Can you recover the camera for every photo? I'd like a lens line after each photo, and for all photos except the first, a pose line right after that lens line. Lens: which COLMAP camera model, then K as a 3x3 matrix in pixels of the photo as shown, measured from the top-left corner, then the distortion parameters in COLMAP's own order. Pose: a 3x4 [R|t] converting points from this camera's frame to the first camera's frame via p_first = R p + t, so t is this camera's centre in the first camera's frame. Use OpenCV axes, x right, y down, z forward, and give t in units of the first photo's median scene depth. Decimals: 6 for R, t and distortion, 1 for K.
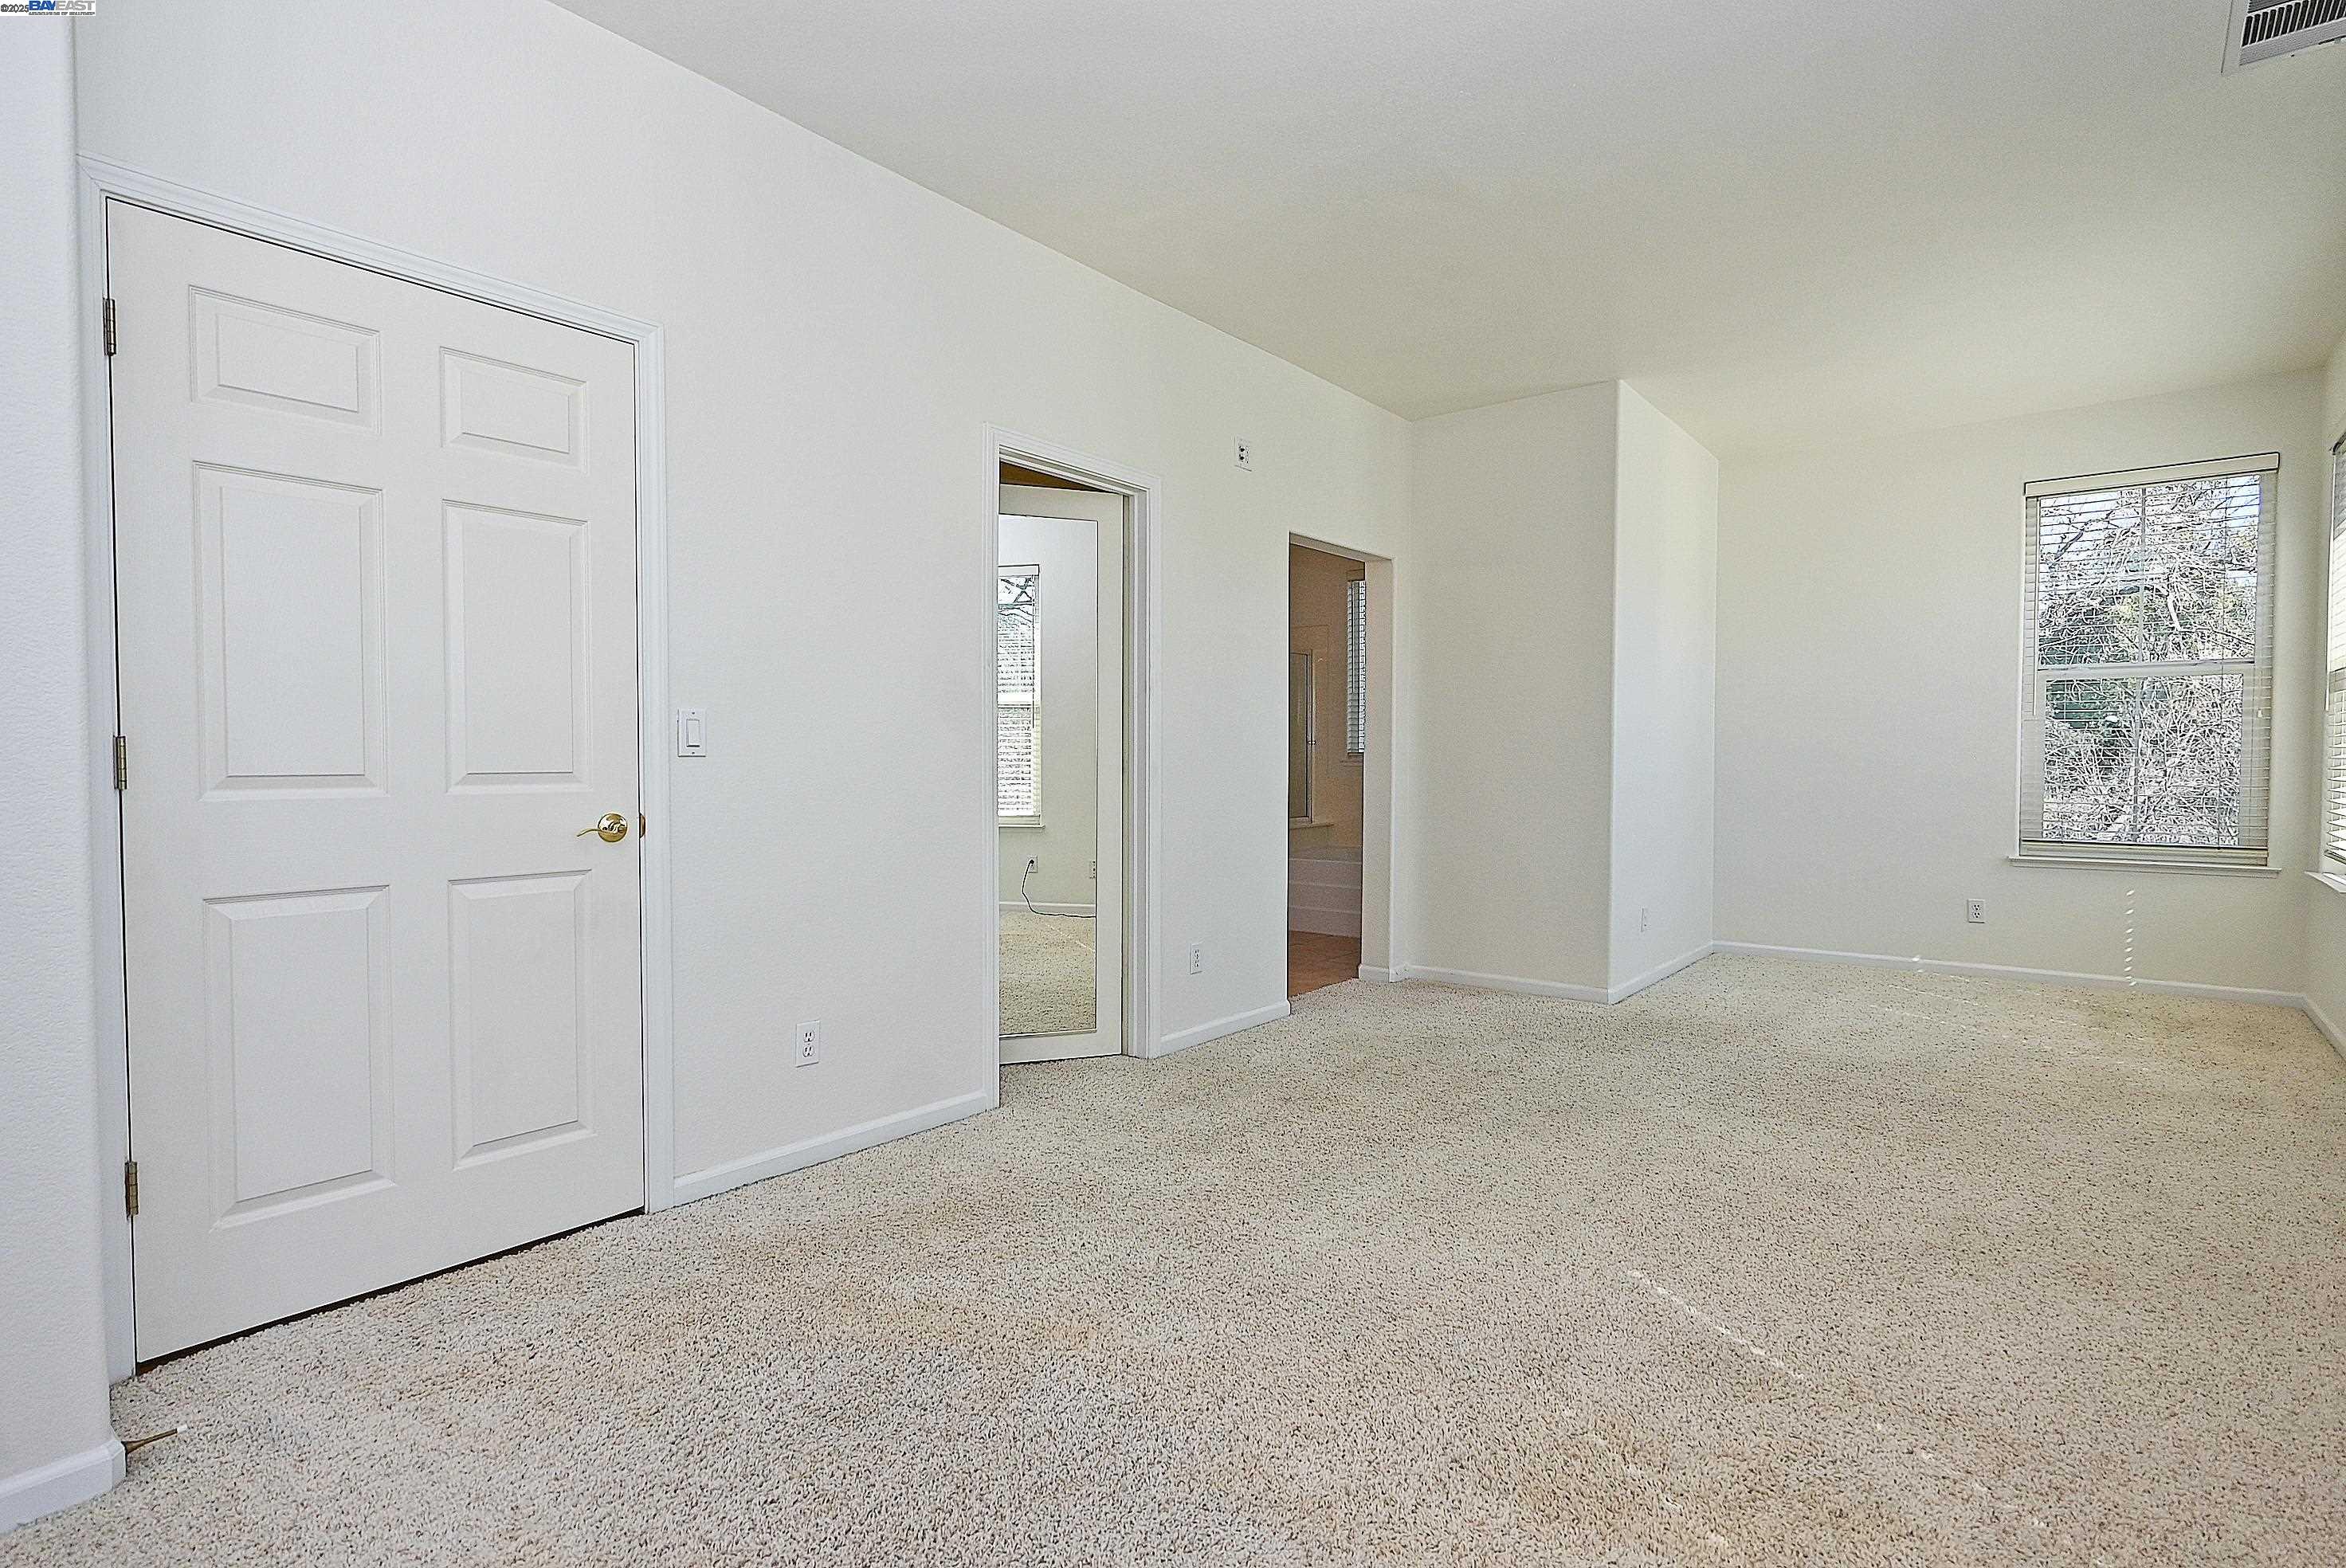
lens RADIAL K [[1163.7, 0, 1168.8], [0, 1163.7, 785.1], [0, 0, 1]] dist [-0.008216, 0.002532]
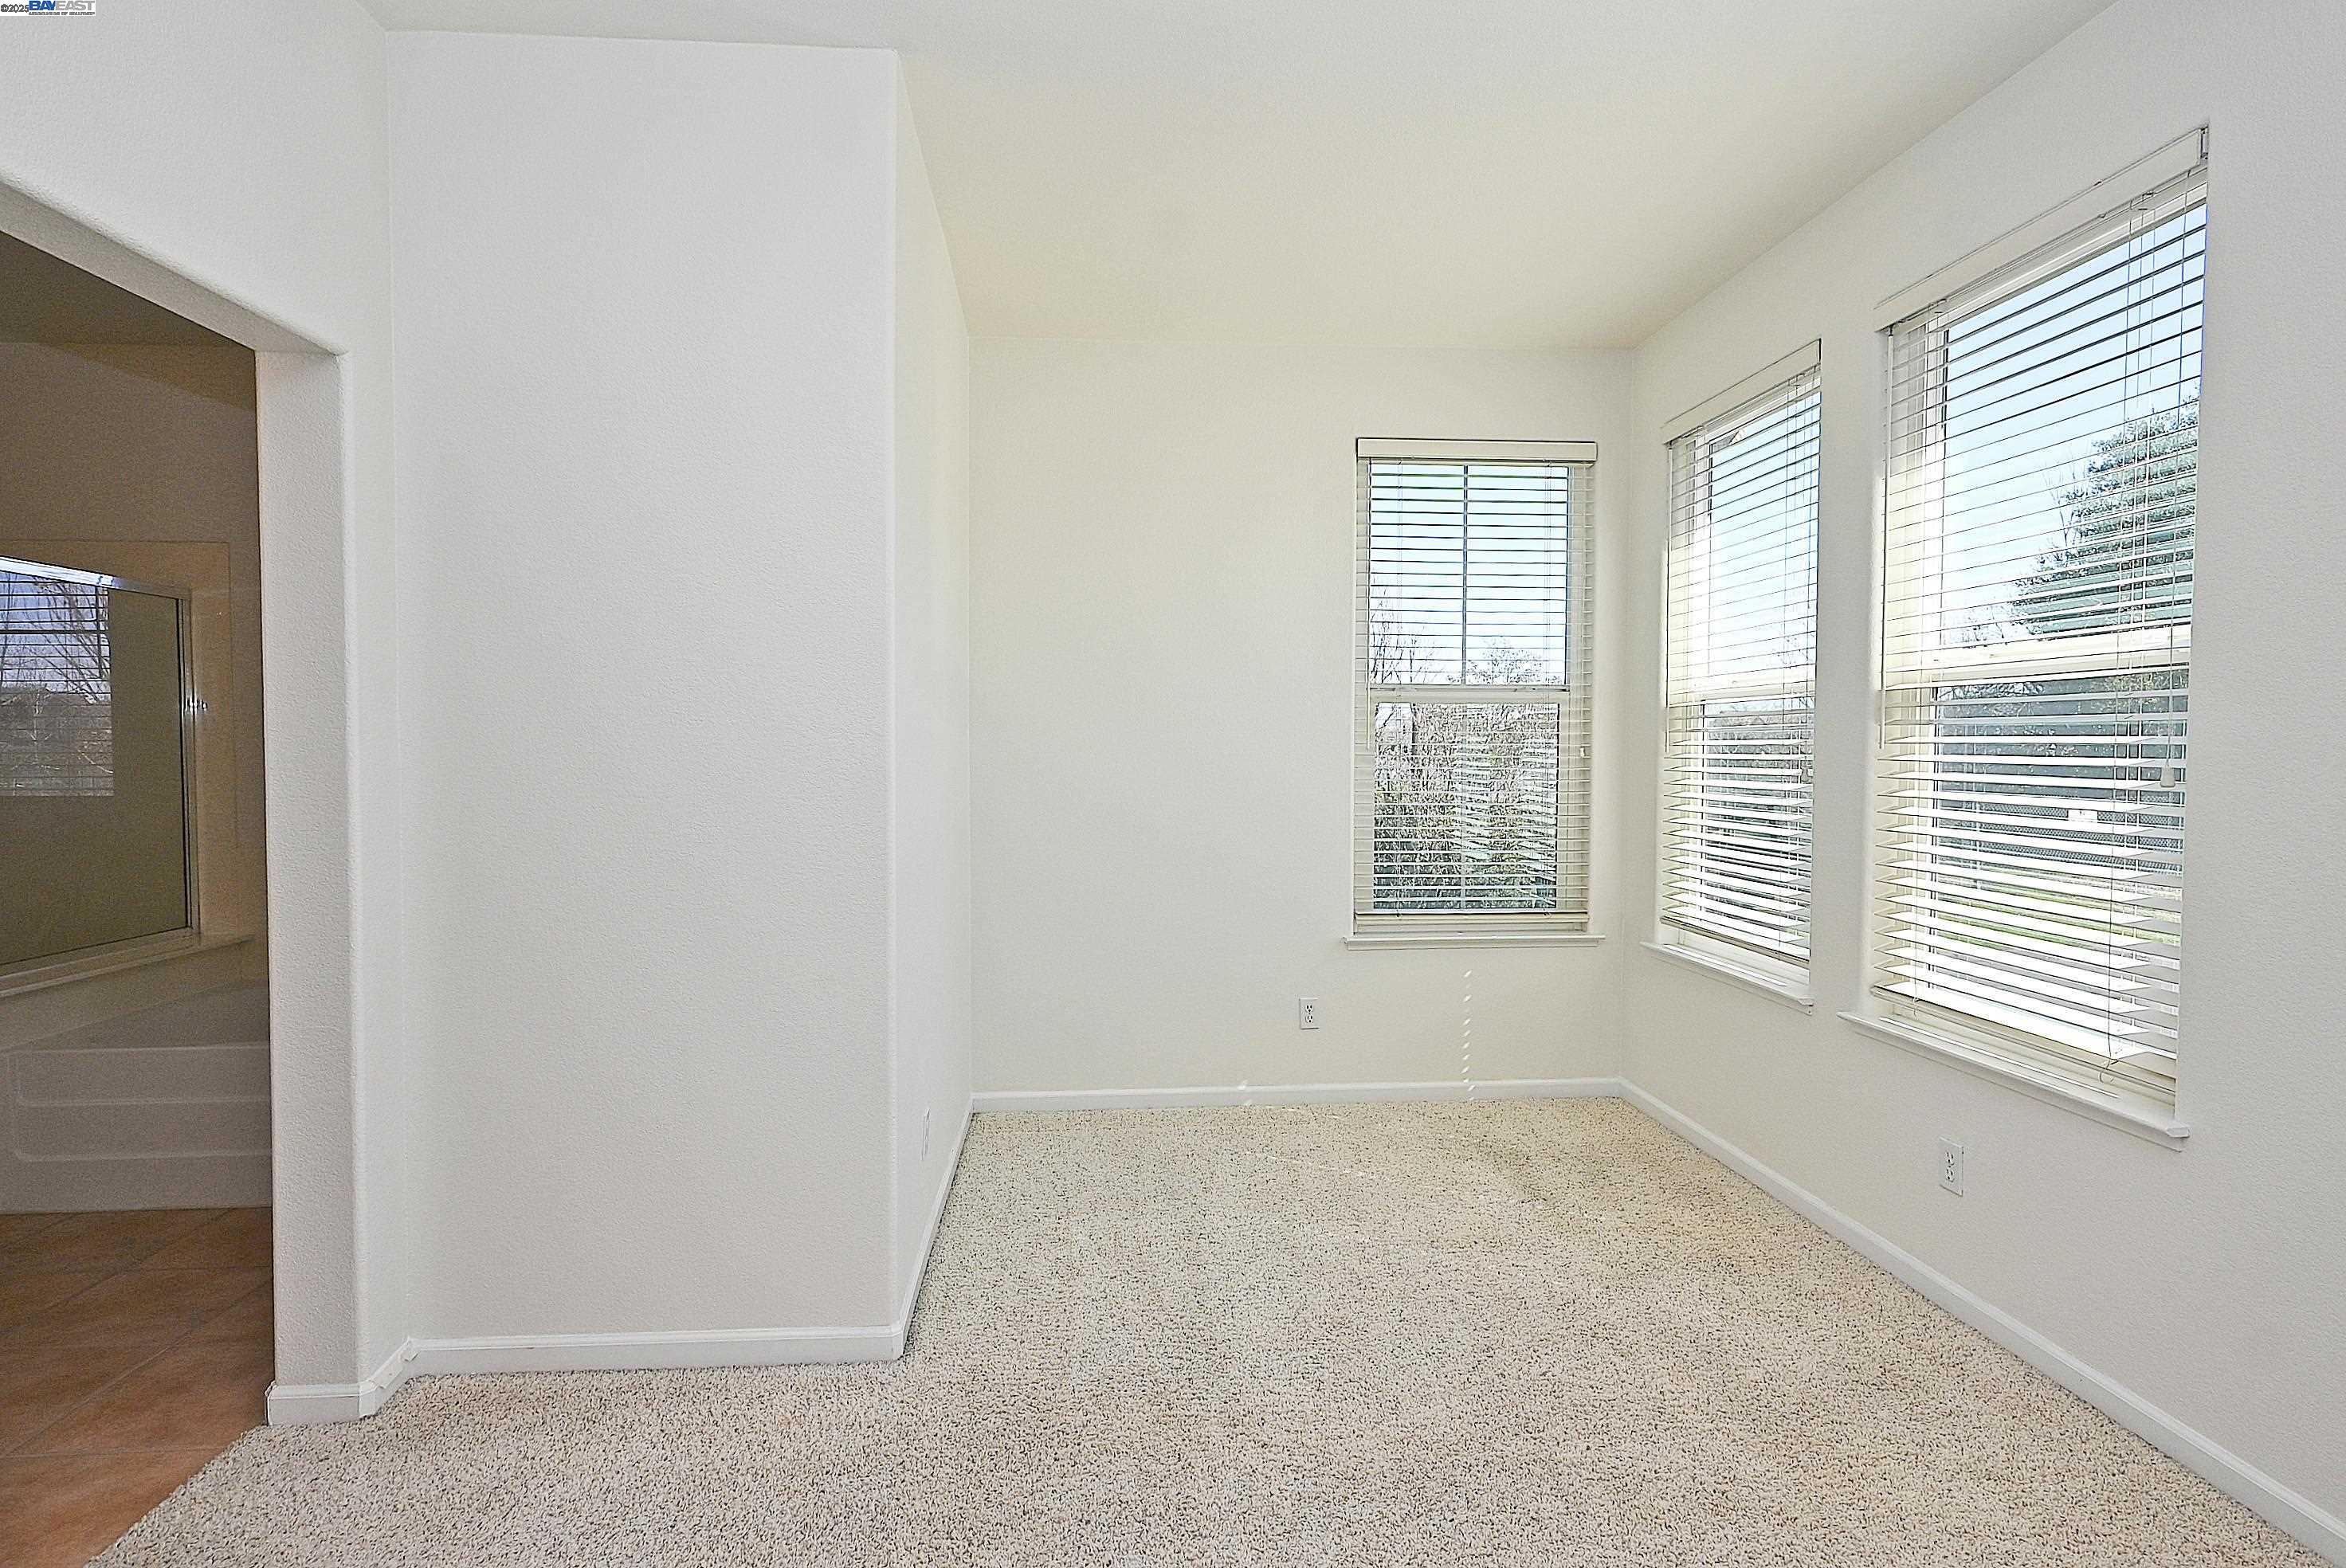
lens RADIAL K [[1163.7, 0, 1159.2], [0, 1163.7, 783.6], [0, 0, 1]] dist [-0.008216, 0.002532]
pose [[0.693231, -0.030712, 0.720060, 0.103508], [0.006431, 0.999315, 0.036431, -0.062097], [-0.720686, -0.020624, 0.692954, 0.548822]]
